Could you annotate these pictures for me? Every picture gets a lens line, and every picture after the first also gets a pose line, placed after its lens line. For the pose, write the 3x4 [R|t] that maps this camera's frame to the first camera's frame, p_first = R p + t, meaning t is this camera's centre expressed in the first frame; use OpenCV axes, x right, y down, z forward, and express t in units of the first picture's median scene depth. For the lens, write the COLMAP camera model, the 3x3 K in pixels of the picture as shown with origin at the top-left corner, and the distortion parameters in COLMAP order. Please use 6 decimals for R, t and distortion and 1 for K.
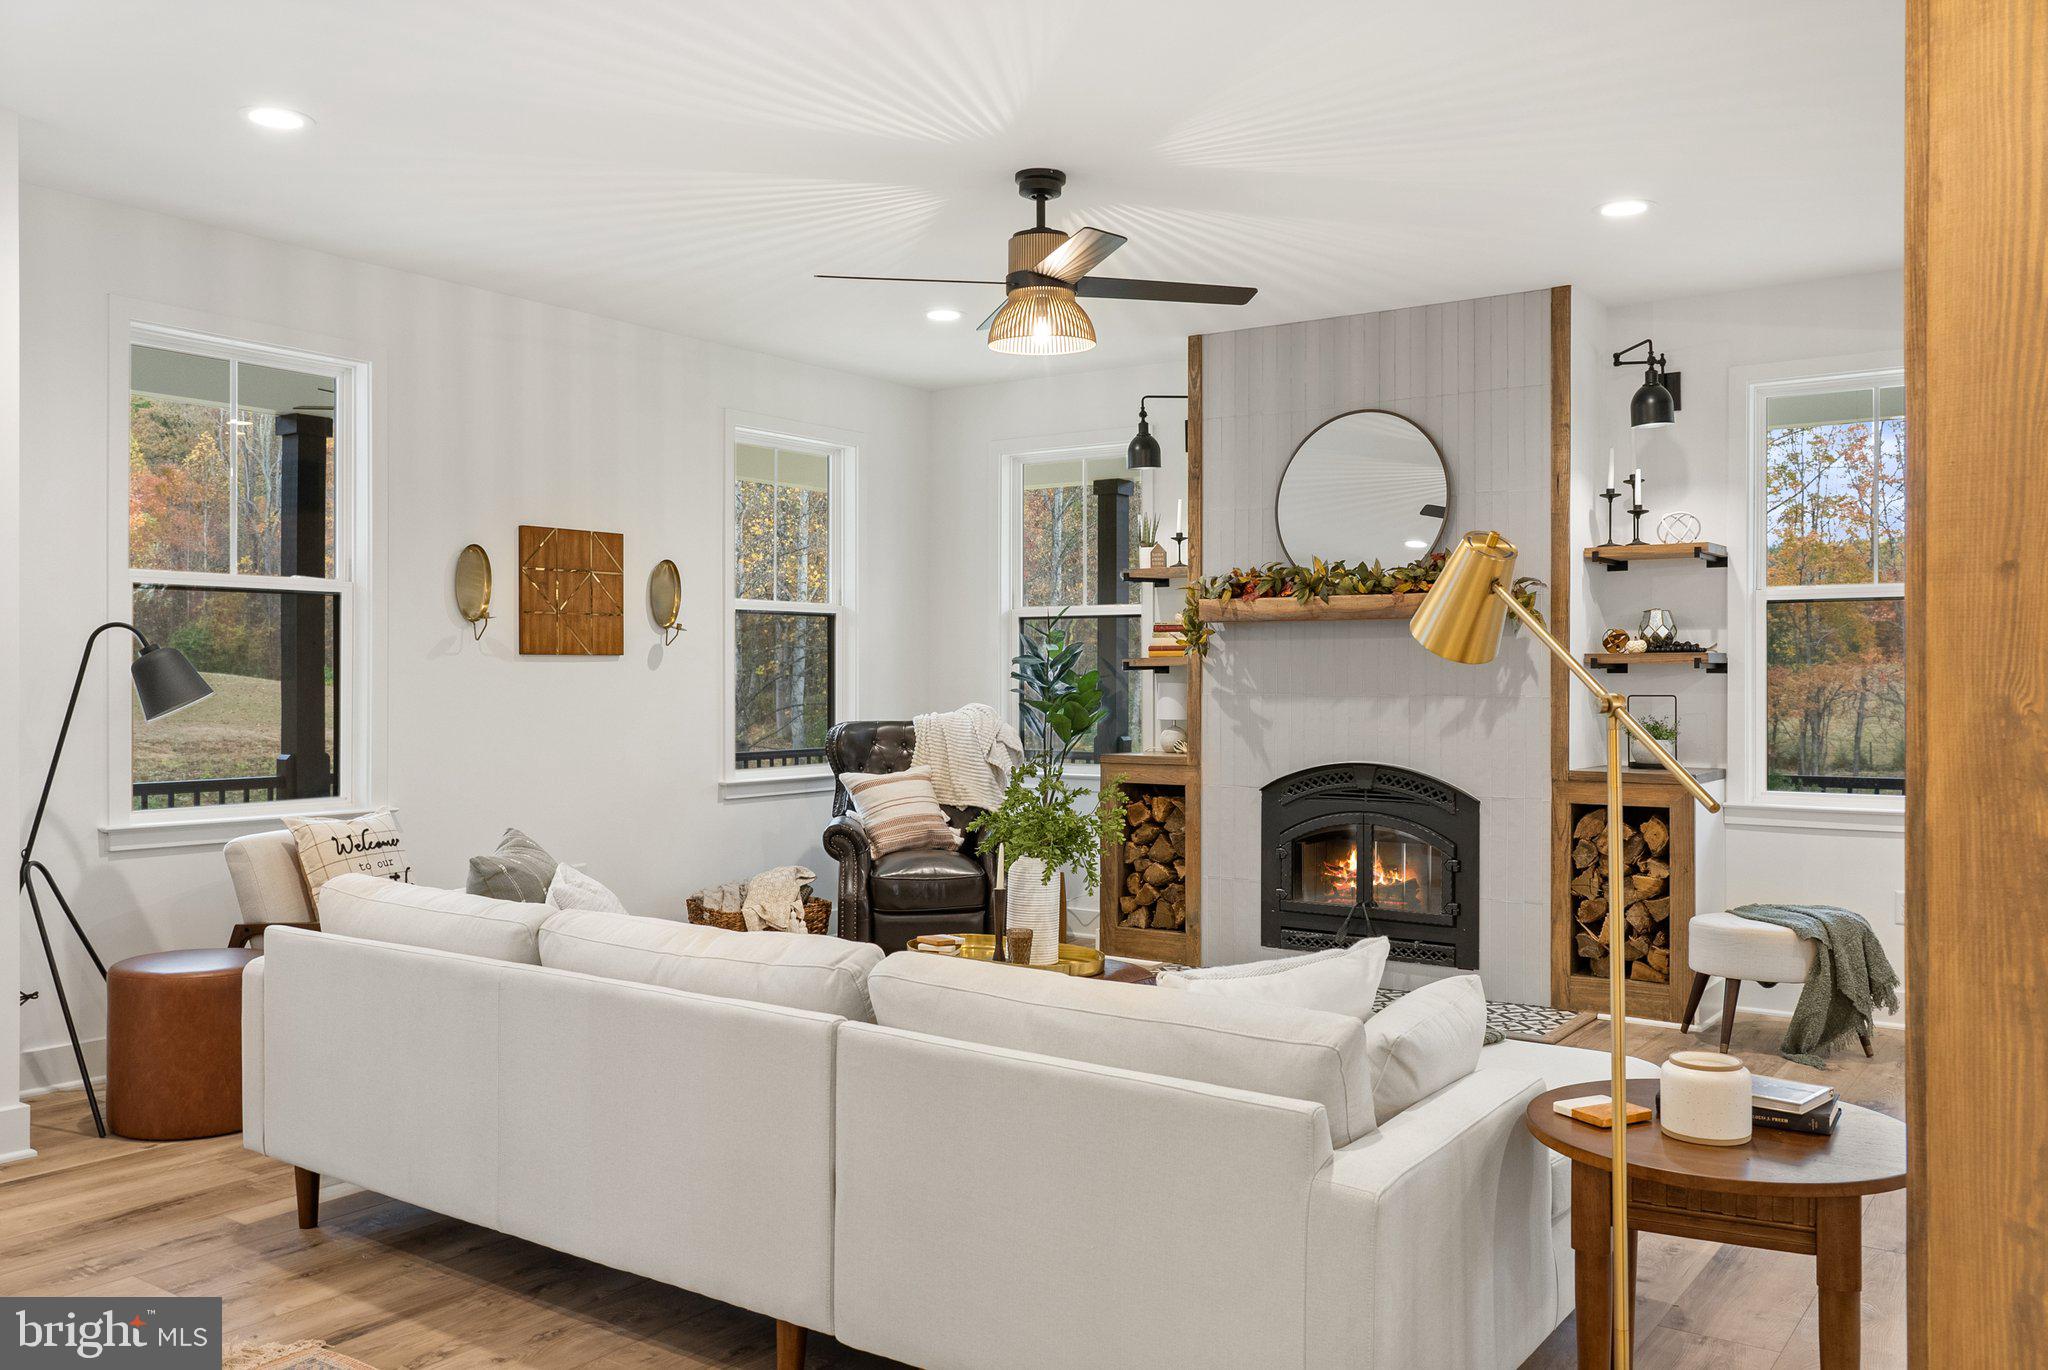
lens RADIAL K [[1633.9, 0, 1024.0], [0, 1633.9, 685.0], [0, 0, 1]] dist [0.003693, 0.000117]
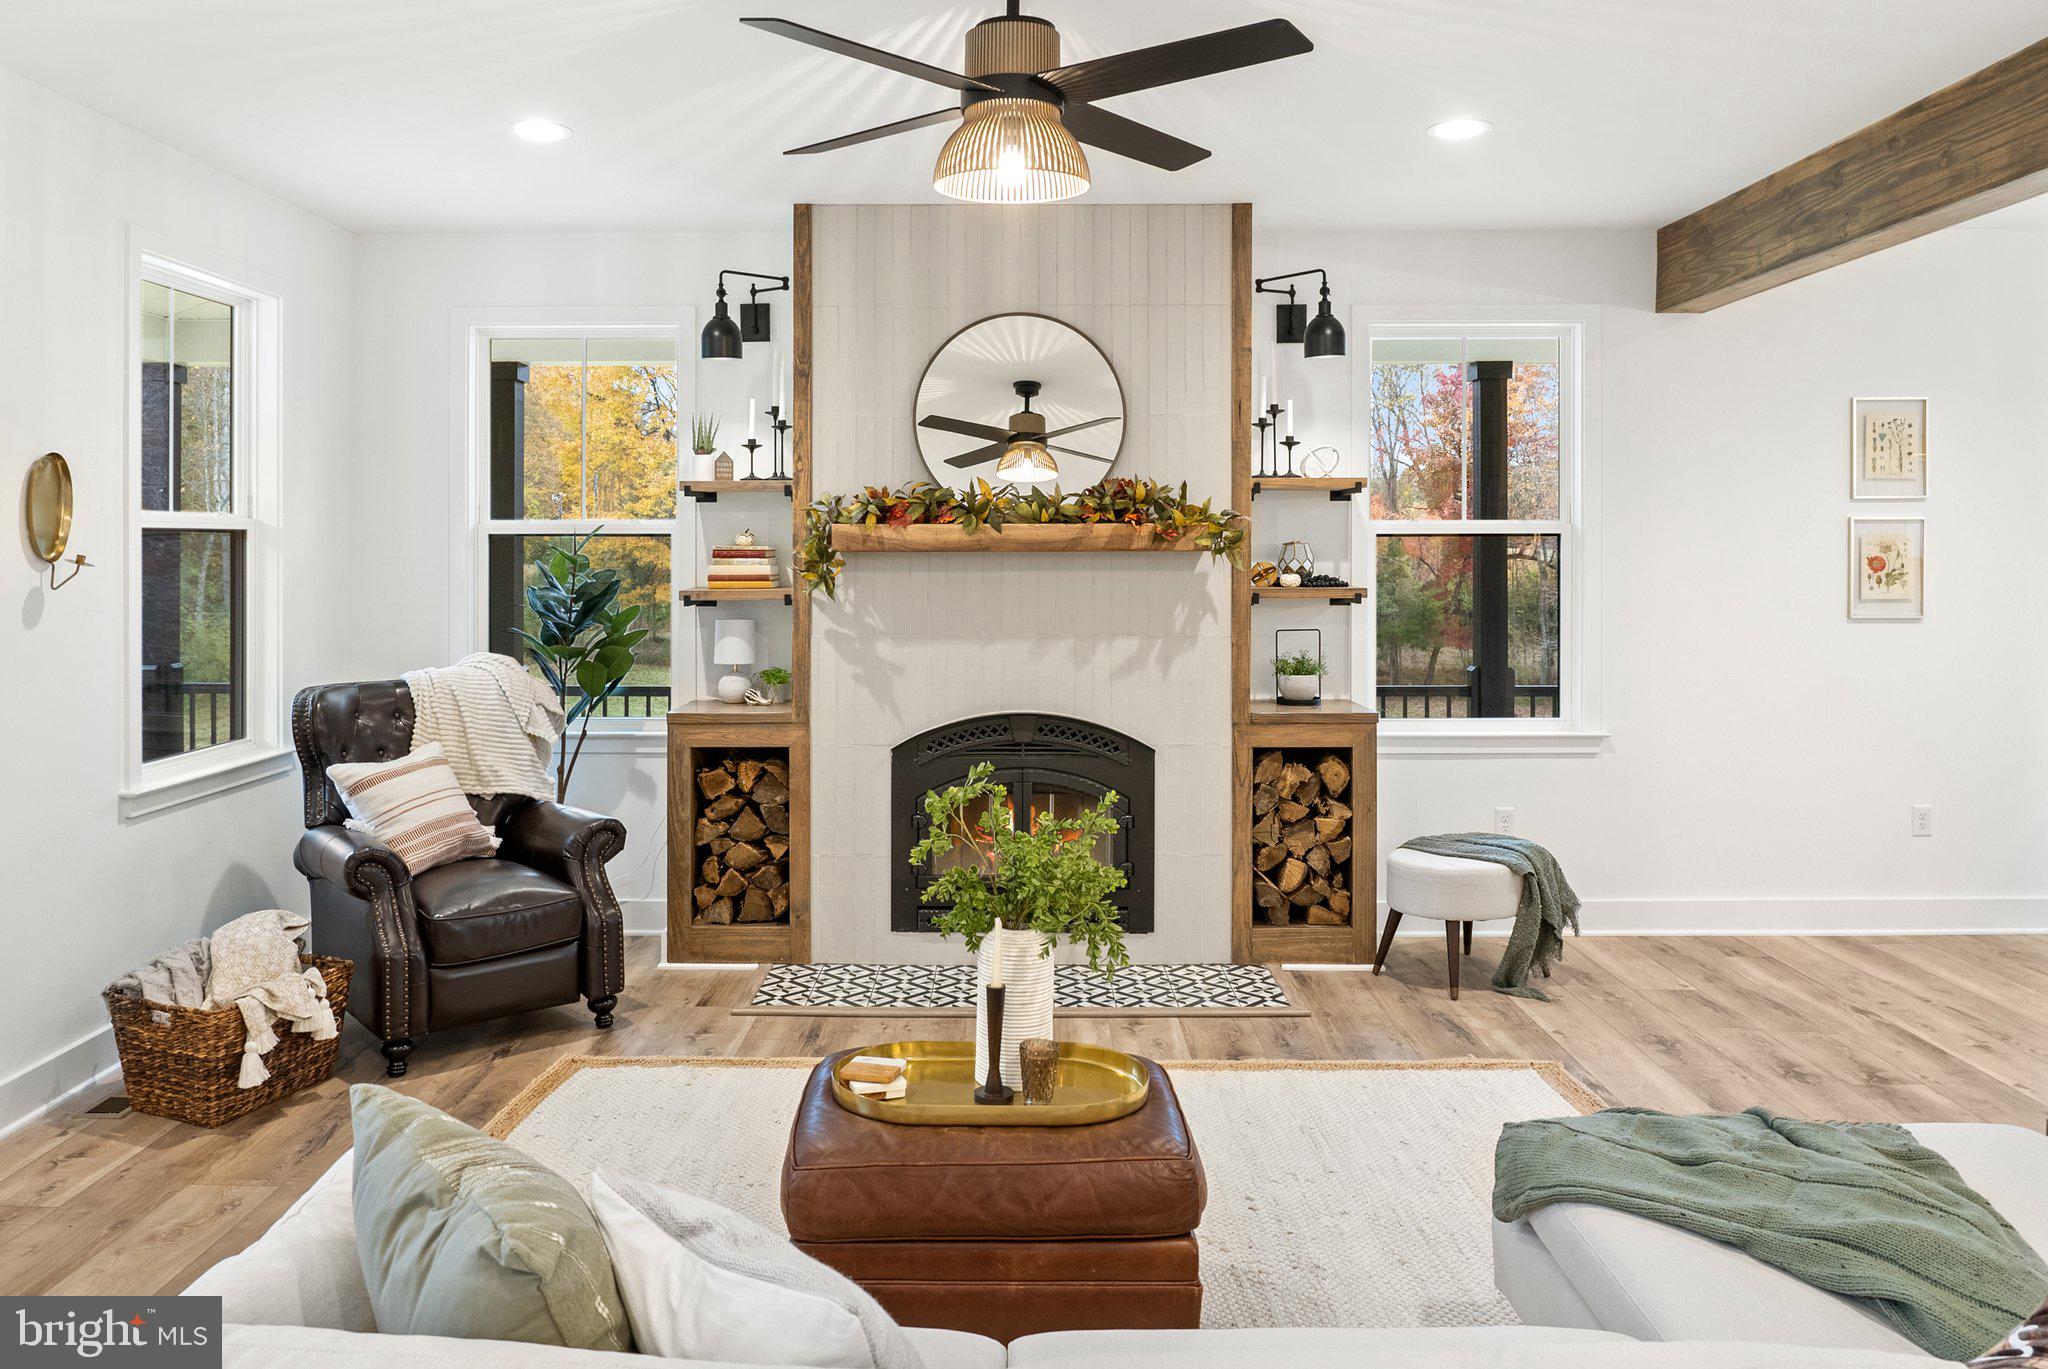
lens RADIAL K [[1471.2, 0, 1020.4], [0, 1471.2, 559.7], [0, 0, 1]] dist [-0.017253, -0.000123]
pose [[0.821958, -0.004770, 0.569529, -0.240399], [0.005840, 0.999983, -0.000053, -0.034261], [-0.569519, 0.003370, 0.821972, 0.340818]]
